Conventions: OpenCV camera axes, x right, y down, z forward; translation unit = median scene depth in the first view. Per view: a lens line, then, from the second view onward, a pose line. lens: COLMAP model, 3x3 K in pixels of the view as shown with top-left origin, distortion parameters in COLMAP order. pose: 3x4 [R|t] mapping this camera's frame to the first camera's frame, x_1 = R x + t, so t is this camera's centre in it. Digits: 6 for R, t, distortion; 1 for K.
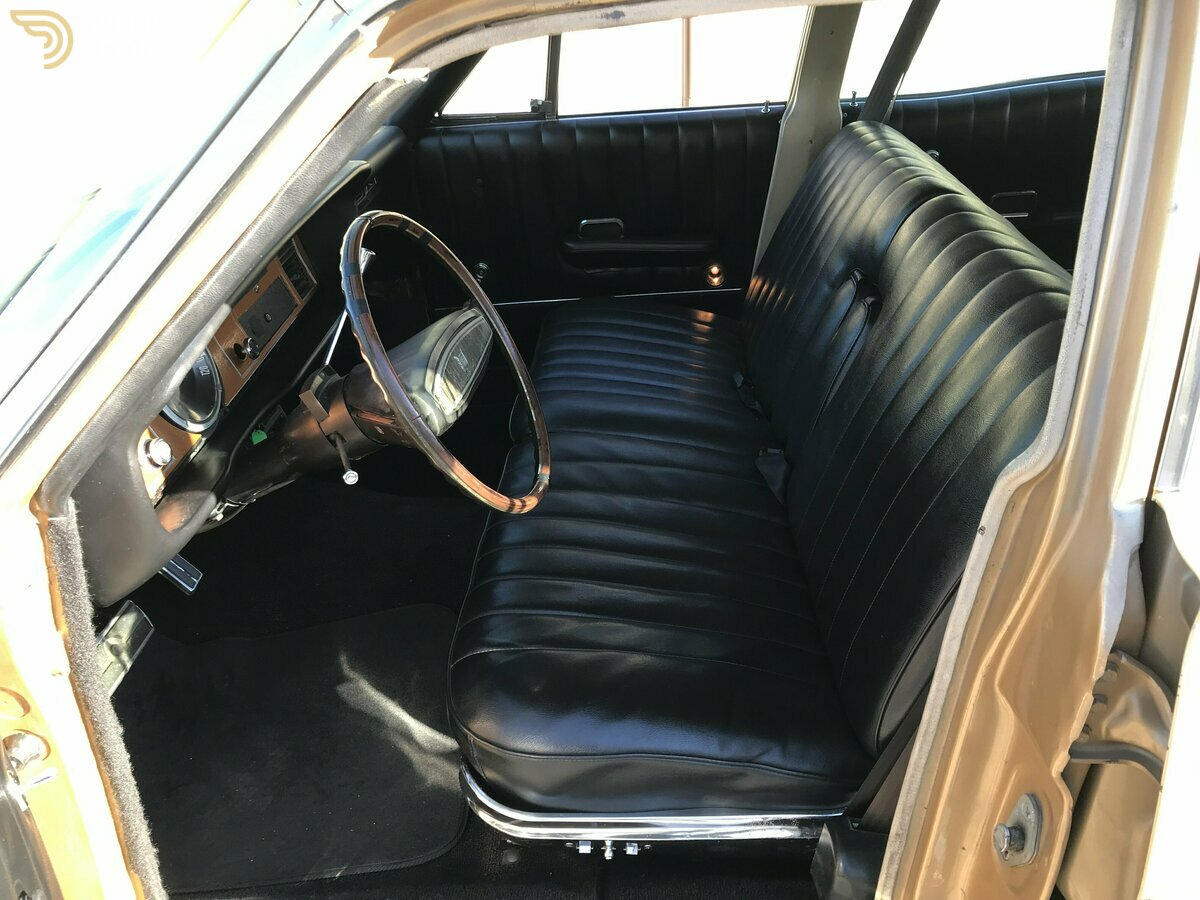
lens RADIAL K [[1016.1, 0, 600.4], [0, 1016.1, 402.3], [0, 0, 1]] dist [-0.000204, -0.010878]
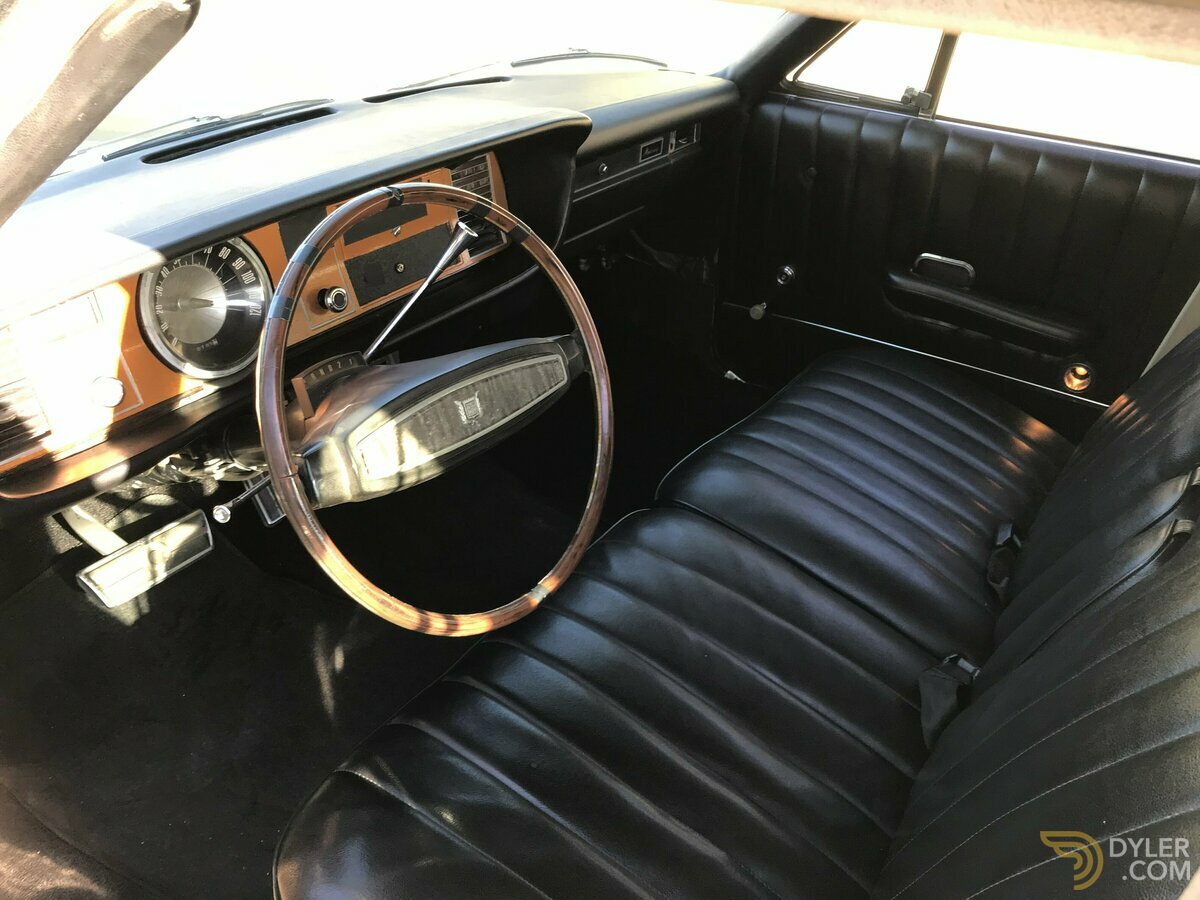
lens RADIAL K [[1016.1, 0, 600.4], [0, 1016.1, 402.3], [0, 0, 1]] dist [-0.000204, -0.010878]
pose [[0.846123, 0.347110, -0.404462, 0.131501], [-0.325028, 0.937463, 0.124583, -0.091514], [0.422412, 0.026049, 0.906029, 0.201464]]
